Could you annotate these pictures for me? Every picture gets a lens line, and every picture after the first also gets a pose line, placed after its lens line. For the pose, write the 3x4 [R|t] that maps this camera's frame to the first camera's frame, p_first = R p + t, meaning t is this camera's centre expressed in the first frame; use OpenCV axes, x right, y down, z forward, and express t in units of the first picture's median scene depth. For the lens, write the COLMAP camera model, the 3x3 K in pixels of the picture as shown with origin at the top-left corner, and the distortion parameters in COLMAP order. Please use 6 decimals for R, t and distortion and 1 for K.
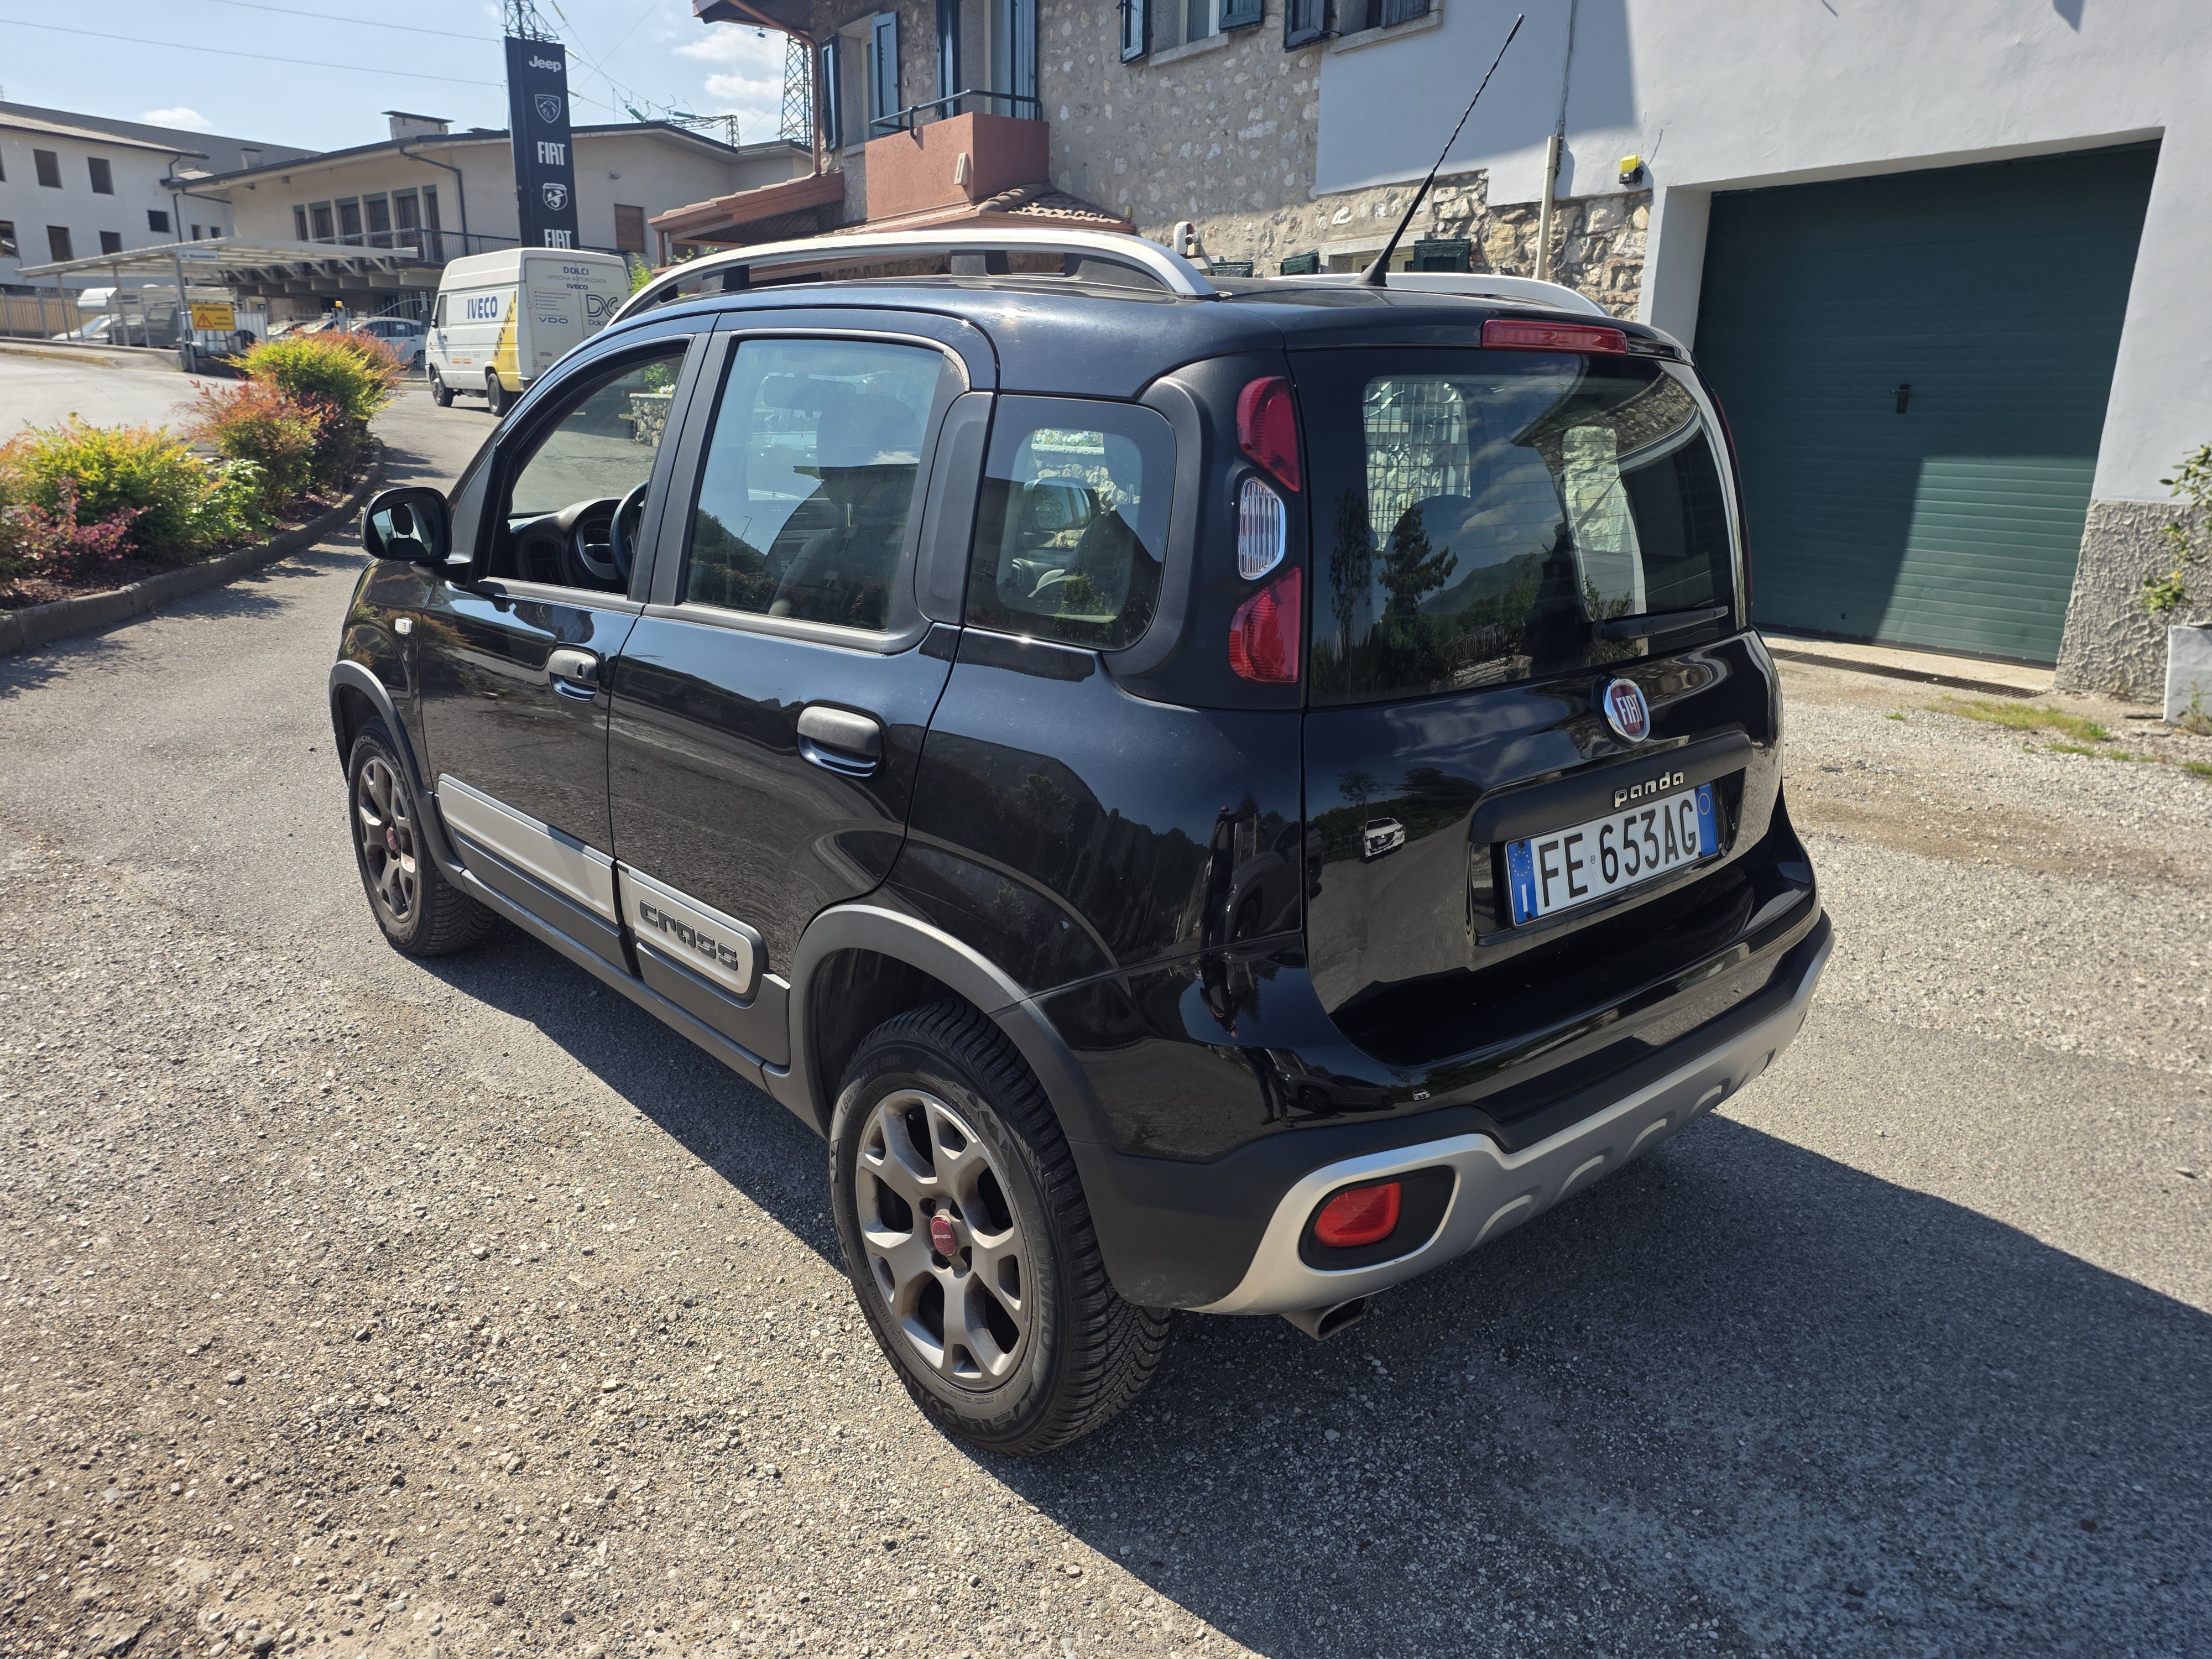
lens RADIAL K [[1476.4, 0, 1106.0], [0, 1476.4, 829.5], [0, 0, 1]] dist [0.009924, -0.002004]
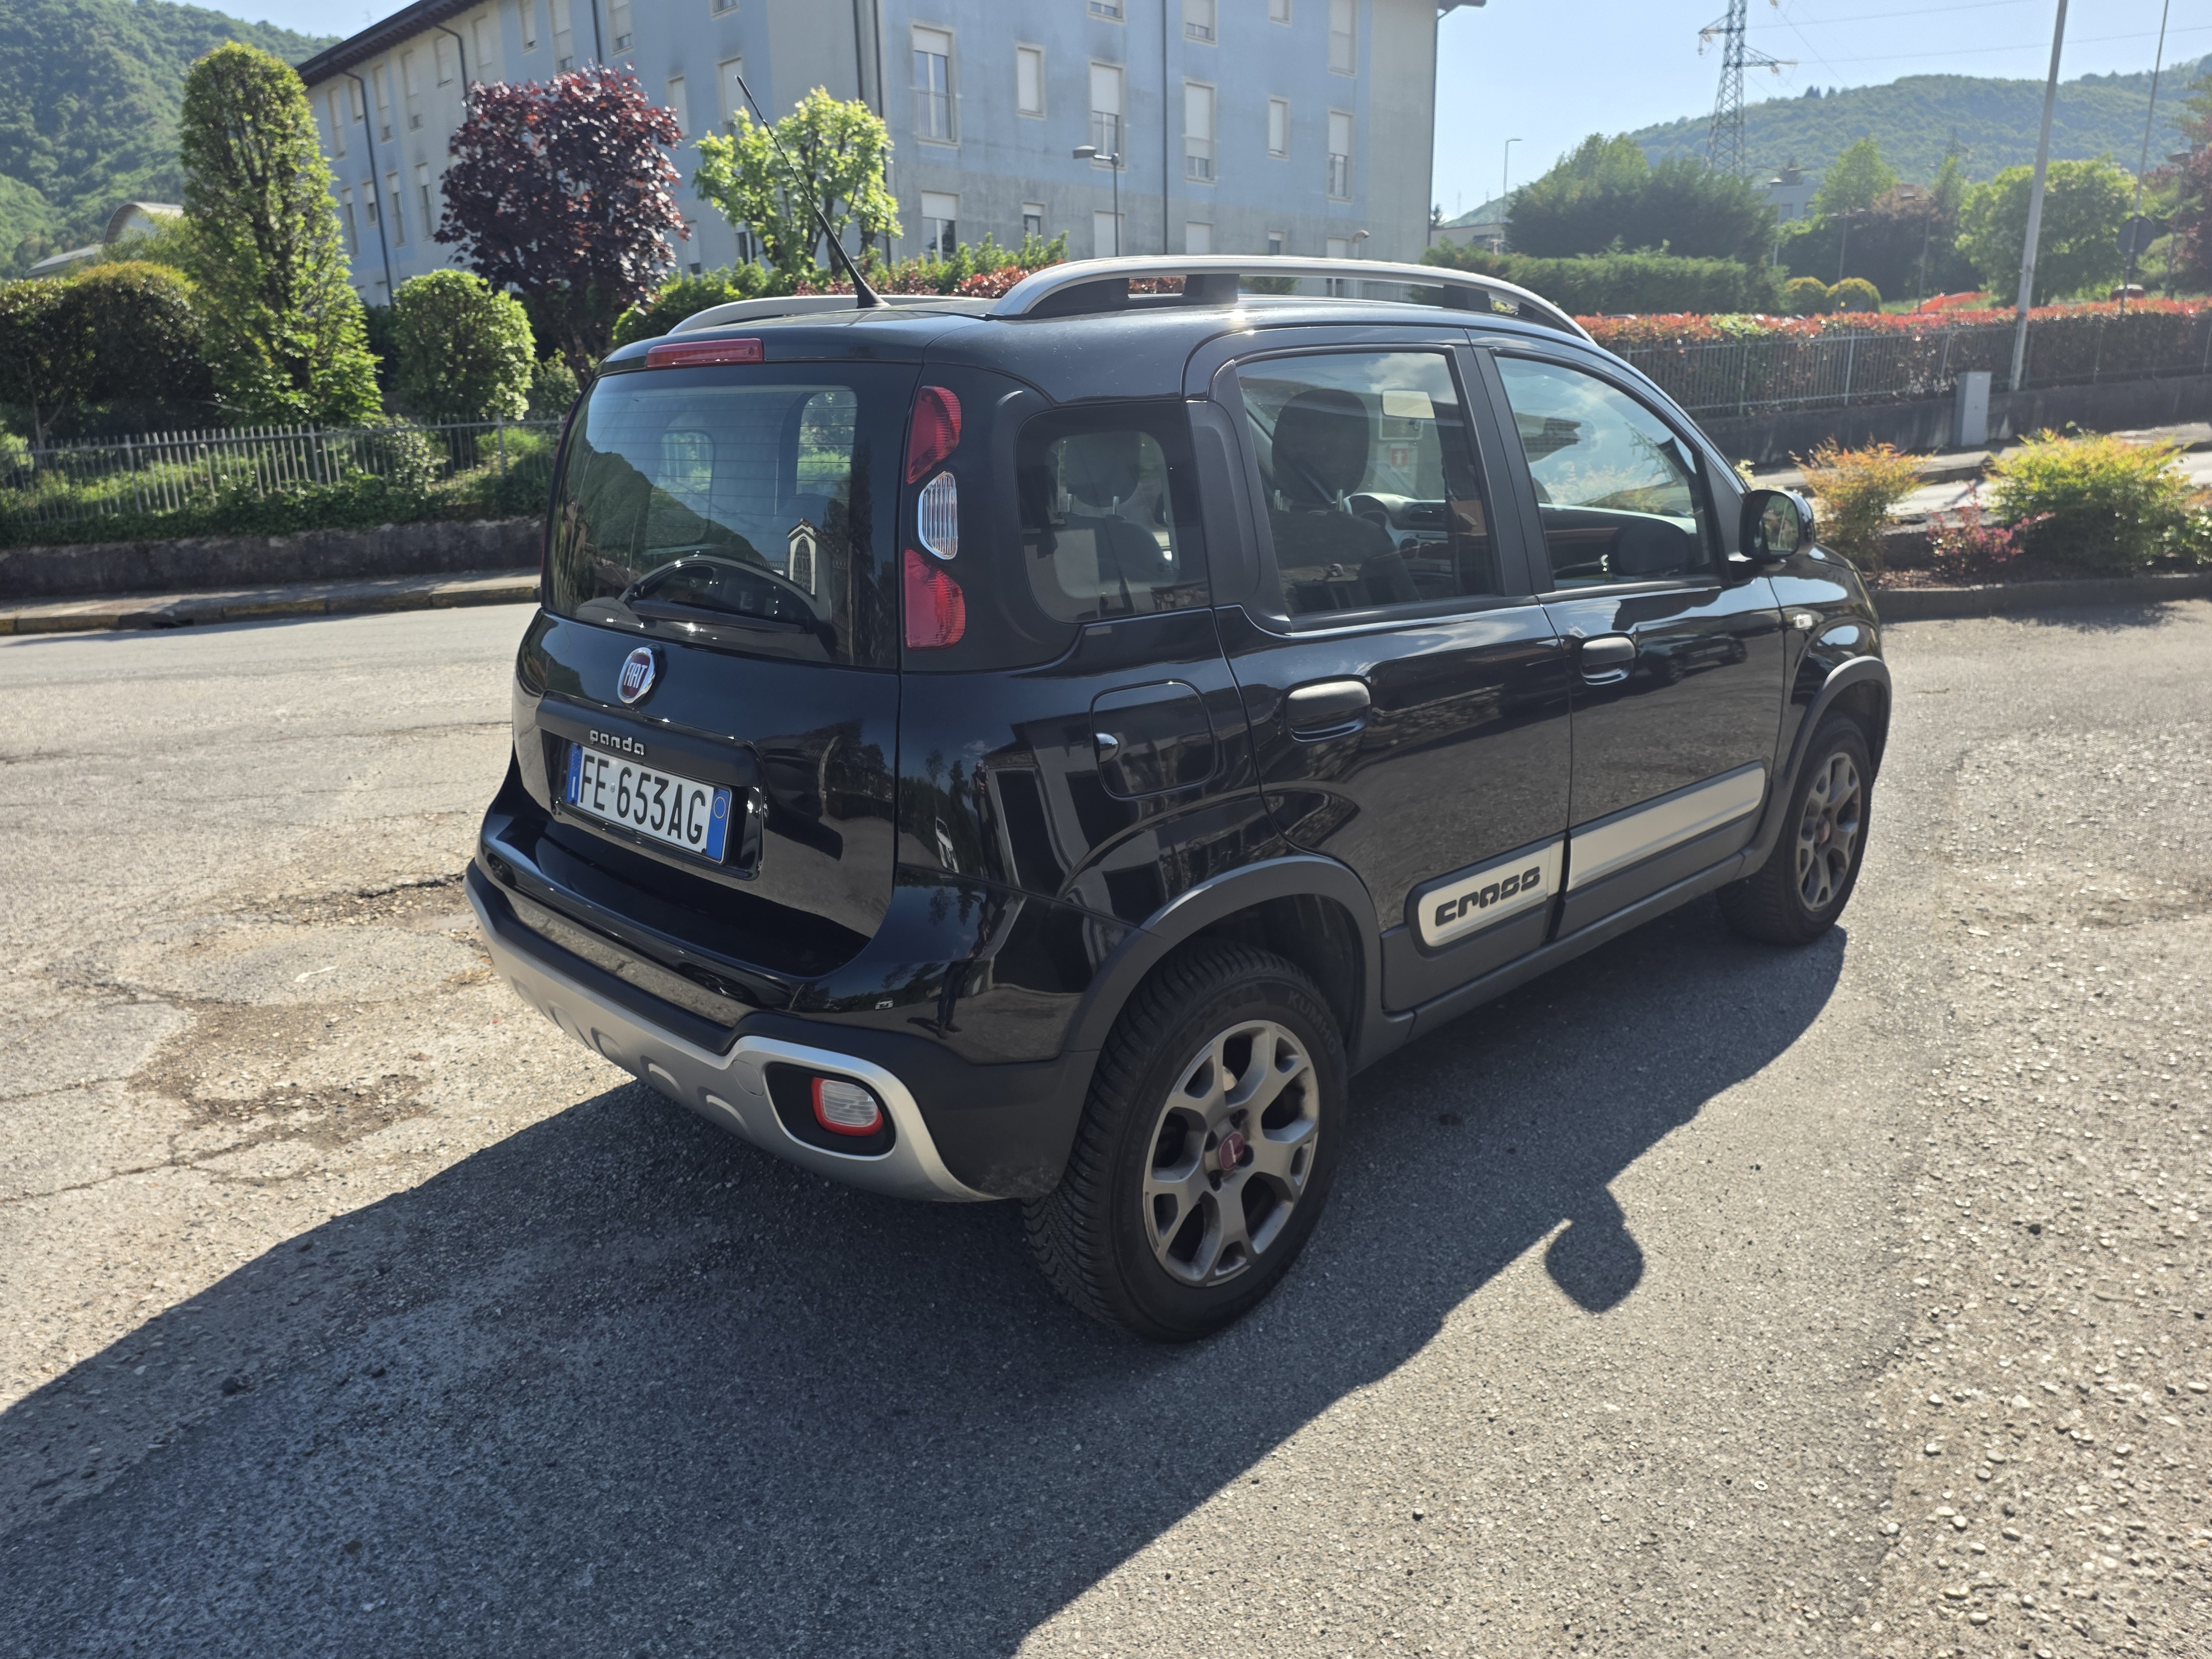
lens RADIAL K [[1476.4, 0, 1106.0], [0, 1476.4, 829.5], [0, 0, 1]] dist [0.009924, -0.002004]
pose [[0.039218, 0.242734, -0.969300, 1.504596], [-0.258997, 0.939364, 0.224759, -0.319885], [0.965082, 0.242231, 0.099708, 1.261131]]
